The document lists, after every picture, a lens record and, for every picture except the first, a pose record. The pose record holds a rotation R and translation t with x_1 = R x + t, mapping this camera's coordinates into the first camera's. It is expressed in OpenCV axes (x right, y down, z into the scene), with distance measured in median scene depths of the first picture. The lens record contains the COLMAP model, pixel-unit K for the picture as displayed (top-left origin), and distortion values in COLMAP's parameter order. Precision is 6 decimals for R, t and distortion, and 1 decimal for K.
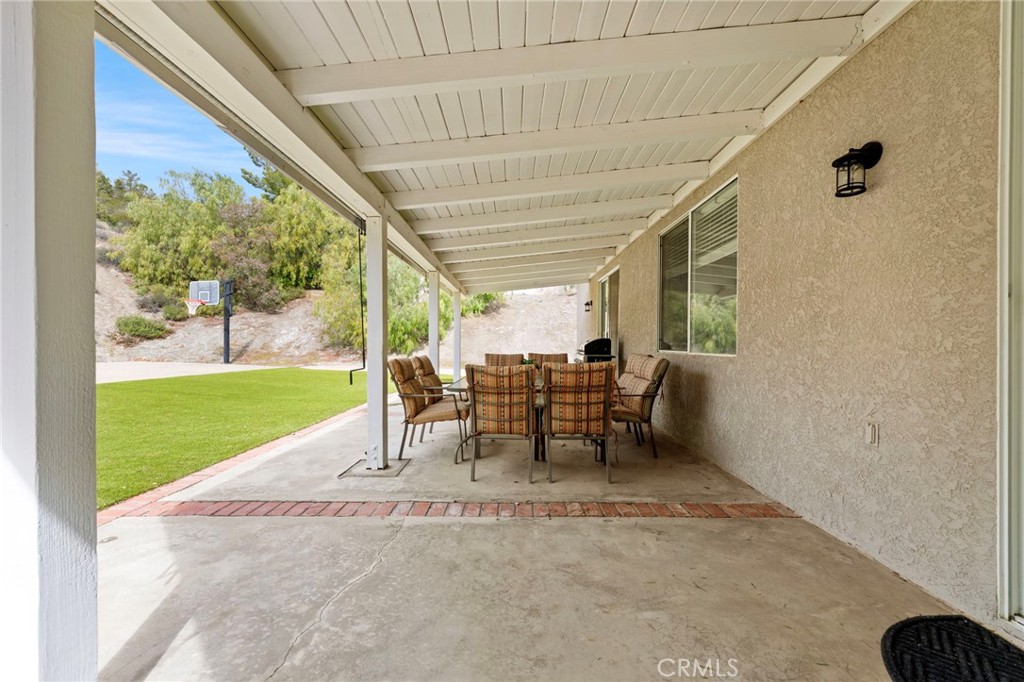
lens RADIAL K [[426.3, 0, 512.0], [0, 426.3, 341.0], [0, 0, 1]] dist [0.023656, -0.009097]
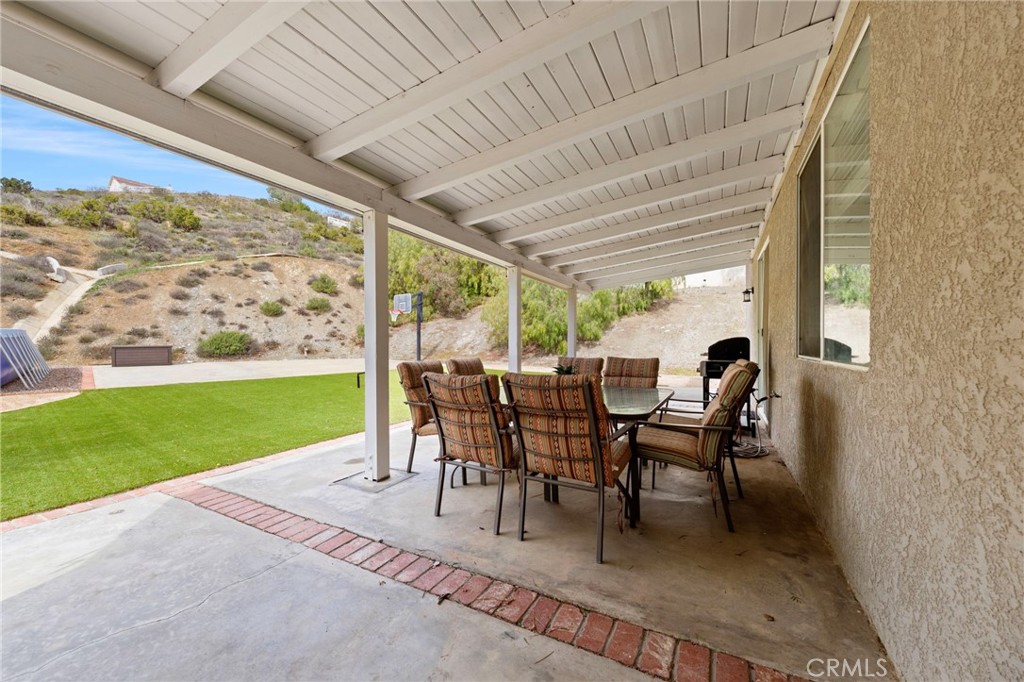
lens RADIAL K [[407.4, 0, 510.8], [0, 407.4, 342.1], [0, 0, 1]] dist [0.013791, -0.007102]
pose [[0.874583, -0.005166, -0.484848, 0.414229], [0.006128, 0.999981, 0.000399, -0.001324], [0.484837, -0.003320, 0.874598, 0.395272]]
